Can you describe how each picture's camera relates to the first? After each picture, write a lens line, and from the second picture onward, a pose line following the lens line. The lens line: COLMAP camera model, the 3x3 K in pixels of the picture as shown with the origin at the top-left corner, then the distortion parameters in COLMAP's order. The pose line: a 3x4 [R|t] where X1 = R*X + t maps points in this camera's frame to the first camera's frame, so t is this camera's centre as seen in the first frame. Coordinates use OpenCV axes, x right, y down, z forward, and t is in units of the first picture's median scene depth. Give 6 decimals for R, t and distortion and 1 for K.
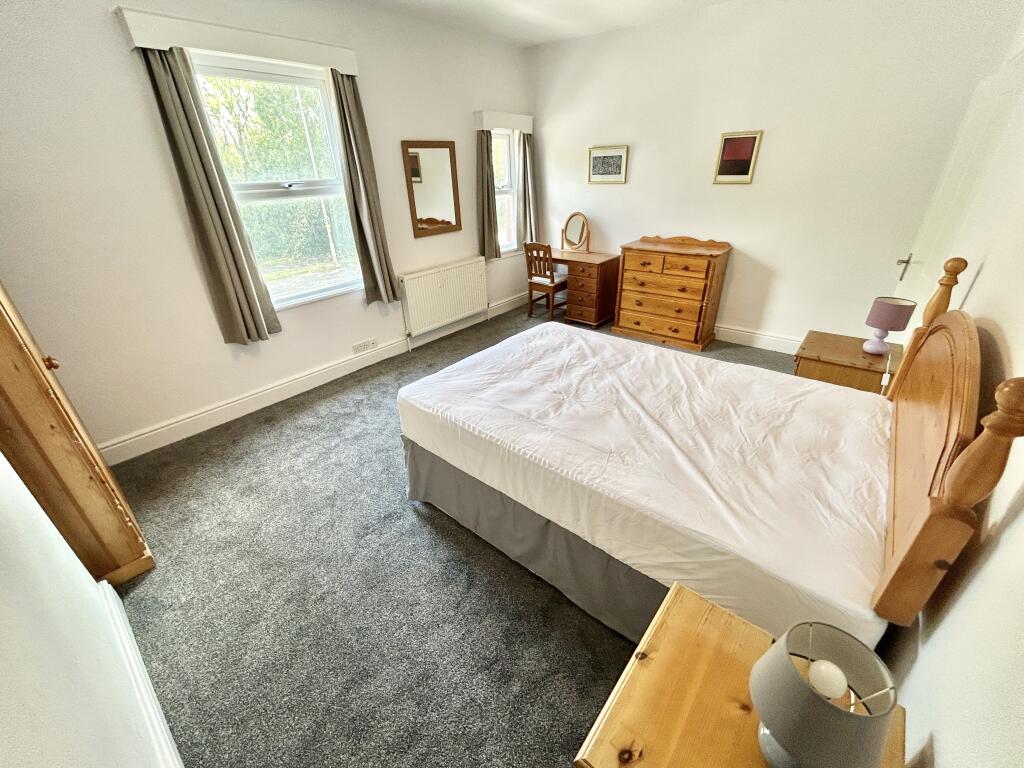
lens RADIAL K [[417.7, 0, 512.0], [0, 417.7, 384.0], [0, 0, 1]] dist [-0.000213, -0.000057]
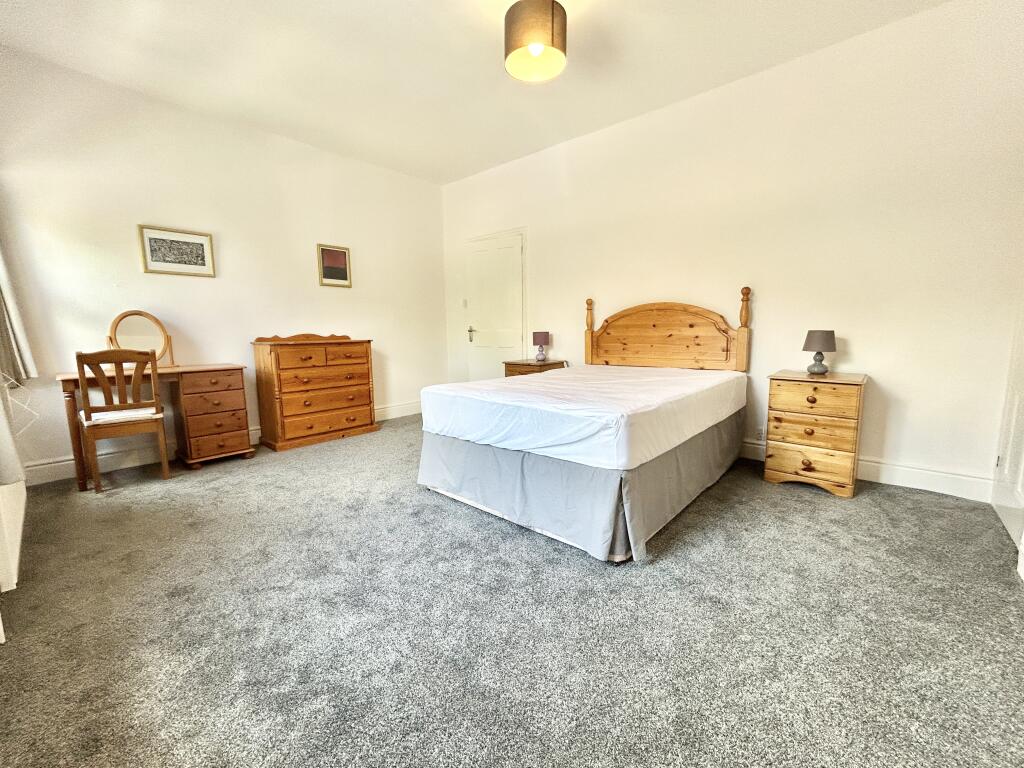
lens RADIAL K [[417.7, 0, 512.0], [0, 417.7, 384.0], [0, 0, 1]] dist [-0.000213, -0.000057]
pose [[0.035245, -0.097628, 0.994599, -0.535388], [0.473626, 0.877988, 0.069398, -0.090683], [-0.880021, 0.468622, 0.077183, 0.549936]]
